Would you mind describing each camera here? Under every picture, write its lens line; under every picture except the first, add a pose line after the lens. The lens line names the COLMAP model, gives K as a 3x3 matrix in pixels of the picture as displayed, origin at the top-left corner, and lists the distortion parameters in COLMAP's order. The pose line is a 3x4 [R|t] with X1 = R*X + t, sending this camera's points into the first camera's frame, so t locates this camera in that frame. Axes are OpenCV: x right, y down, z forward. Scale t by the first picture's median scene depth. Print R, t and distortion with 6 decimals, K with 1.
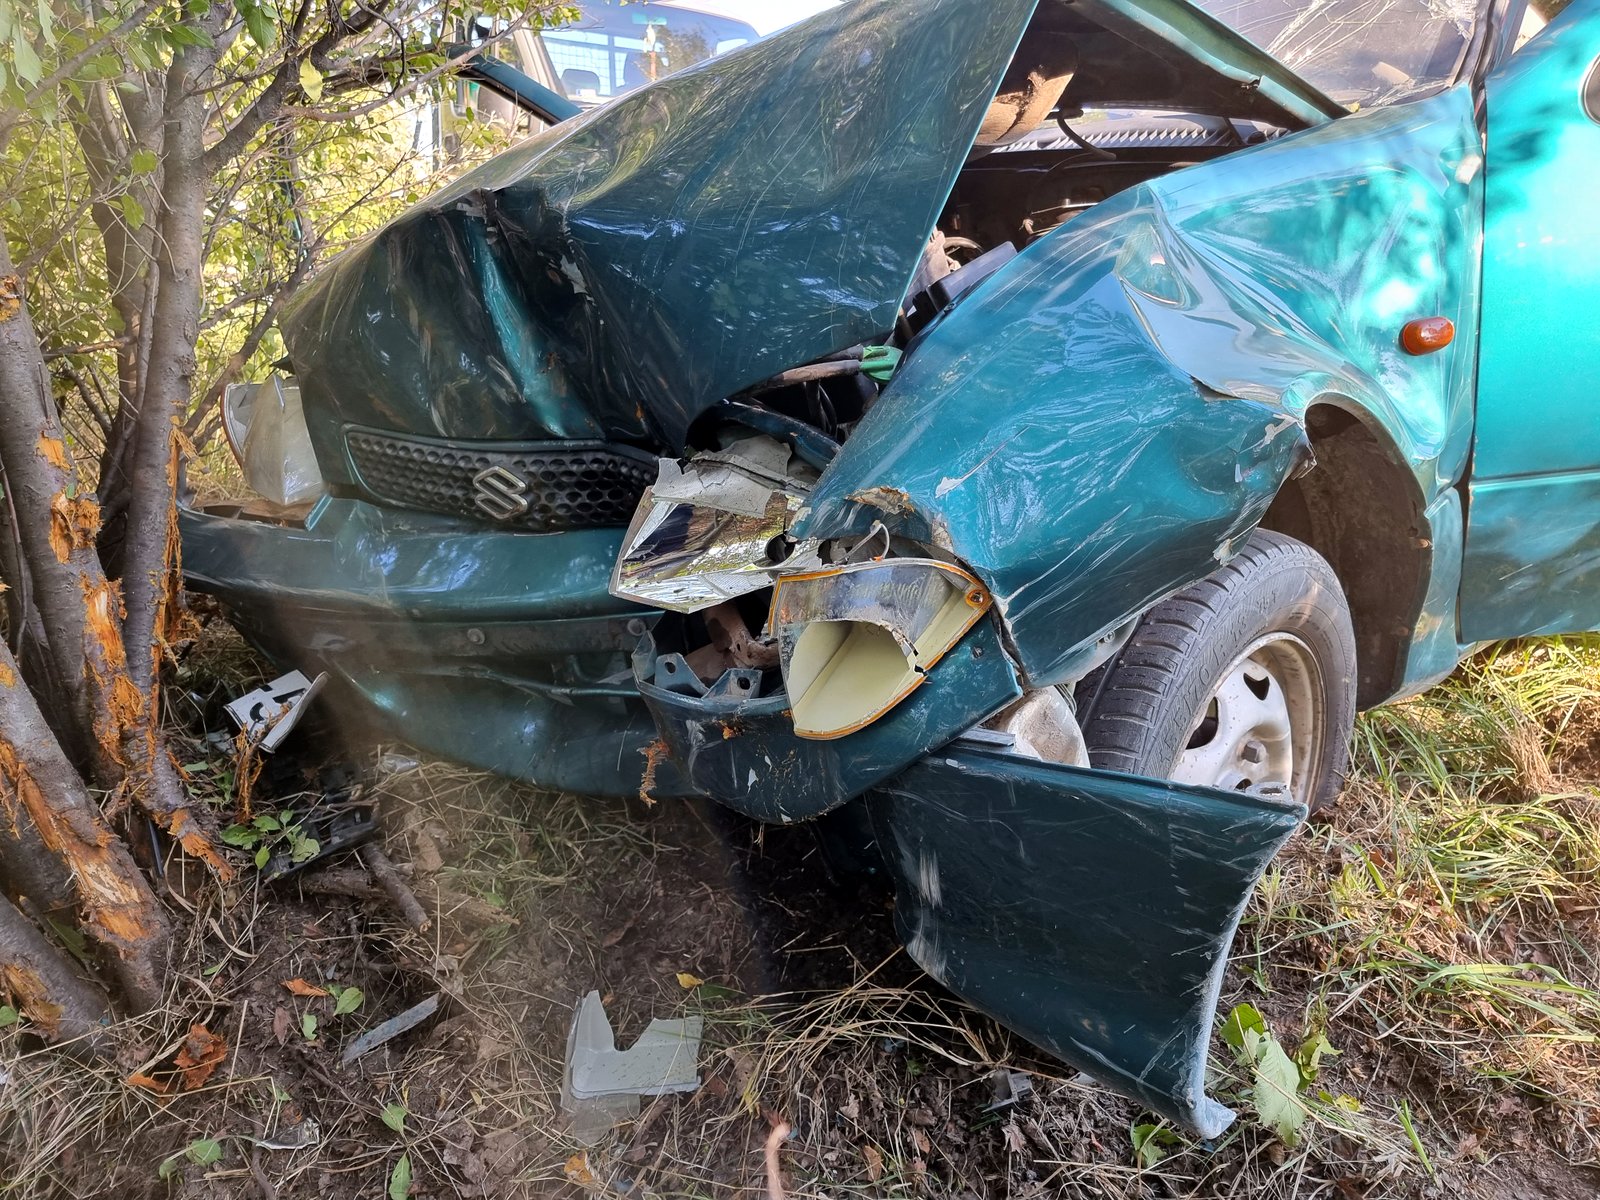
lens RADIAL K [[1260.7, 0, 755.3], [0, 1260.7, 553.2], [0, 0, 1]] dist [0.070264, -0.038813]
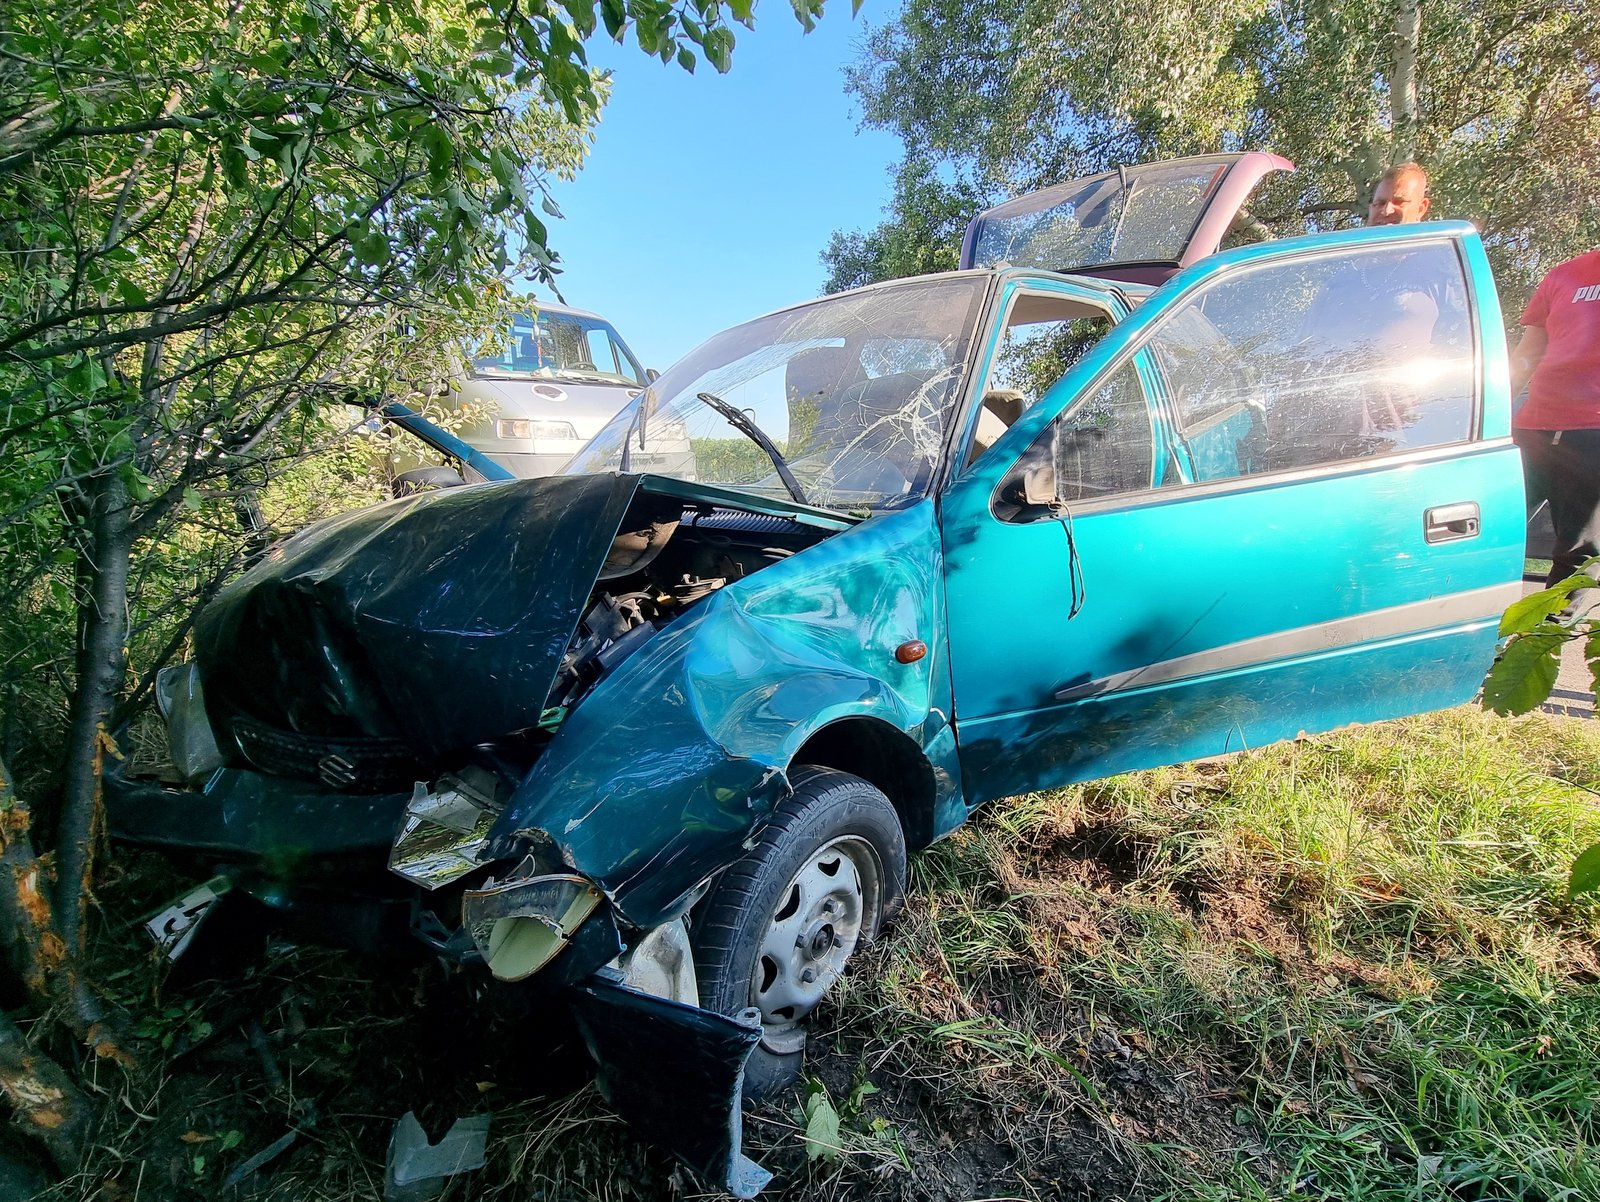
lens RADIAL K [[862.3, 0, 804.8], [0, 862.3, 613.7], [0, 0, 1]] dist [-0.002887, 0.003201]
pose [[0.983574, -0.043978, 0.175063, 0.181021], [0.049514, 0.998398, -0.027382, -0.191252], [-0.173579, 0.035600, 0.984176, -0.100749]]
